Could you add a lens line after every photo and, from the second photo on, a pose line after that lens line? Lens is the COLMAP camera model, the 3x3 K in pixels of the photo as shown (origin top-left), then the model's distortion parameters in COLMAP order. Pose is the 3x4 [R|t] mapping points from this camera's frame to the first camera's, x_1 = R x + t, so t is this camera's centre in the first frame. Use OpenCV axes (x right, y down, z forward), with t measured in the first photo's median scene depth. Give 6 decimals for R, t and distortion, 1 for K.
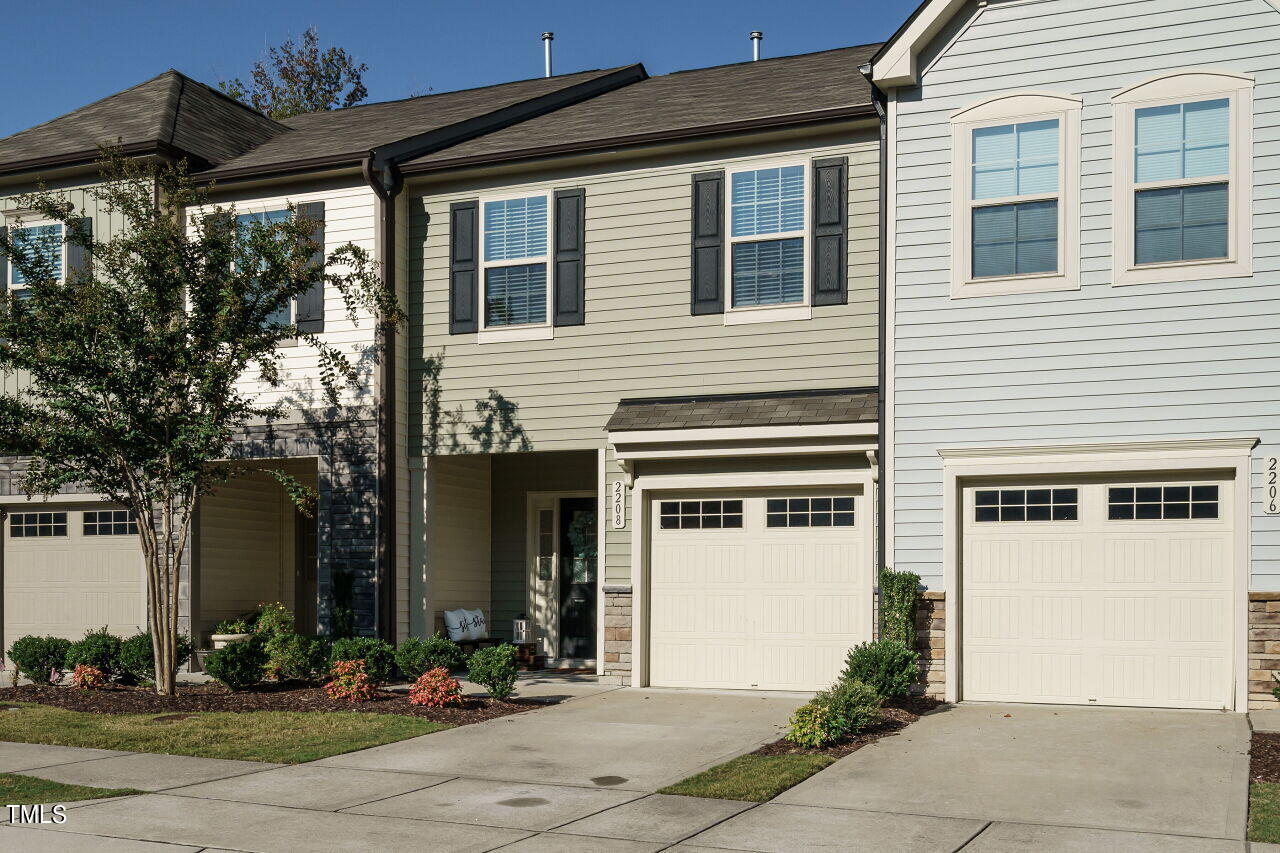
lens RADIAL K [[1169.2, 0, 639.7], [0, 1169.2, 420.0], [0, 0, 1]] dist [0.002494, 0.000000]
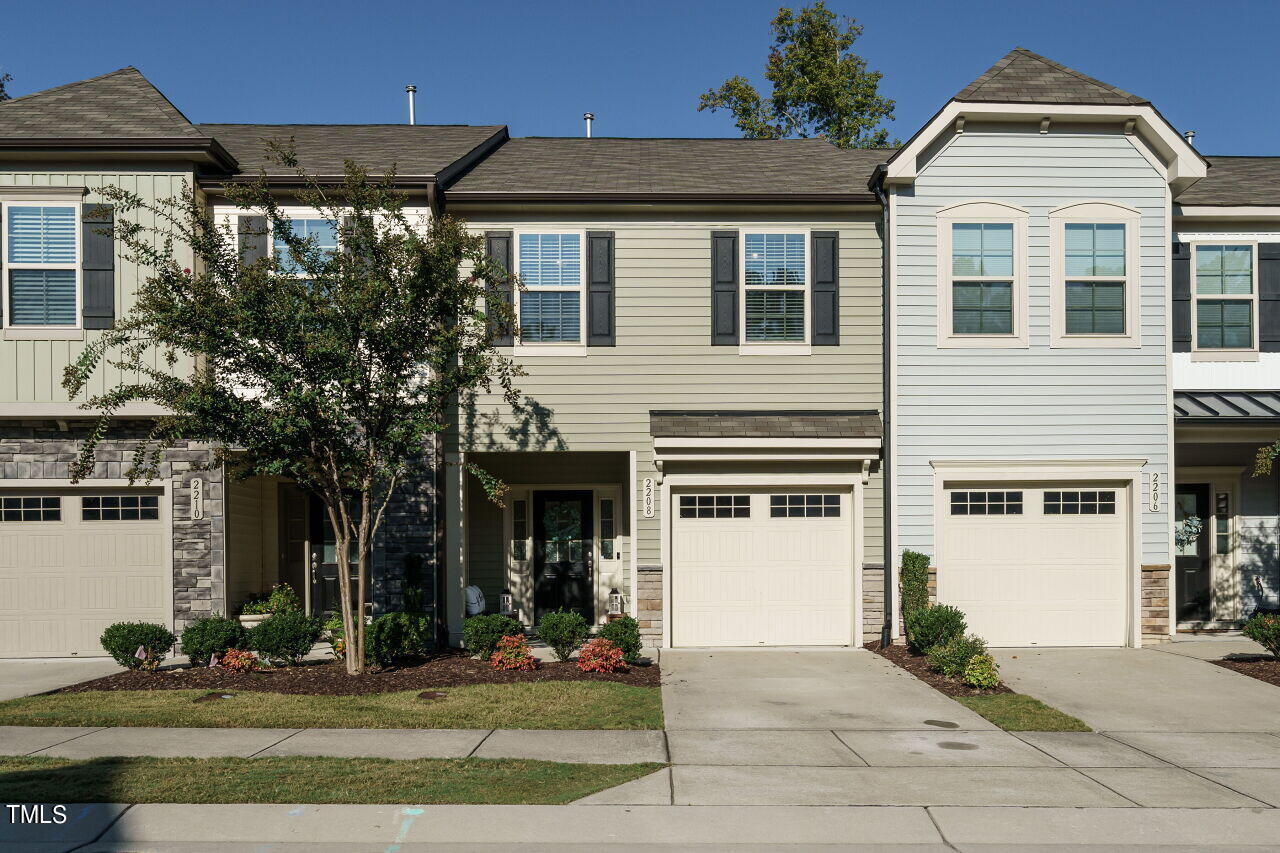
lens RADIAL K [[936.7, 0, 639.6], [0, 936.7, 437.8], [0, 0, 1]] dist [-0.002737, -0.000346]
pose [[0.936450, 0.035564, 0.348994, -0.373827], [-0.039777, 0.999197, 0.004911, 0.006224], [-0.348539, -0.018480, 0.937112, 0.099696]]
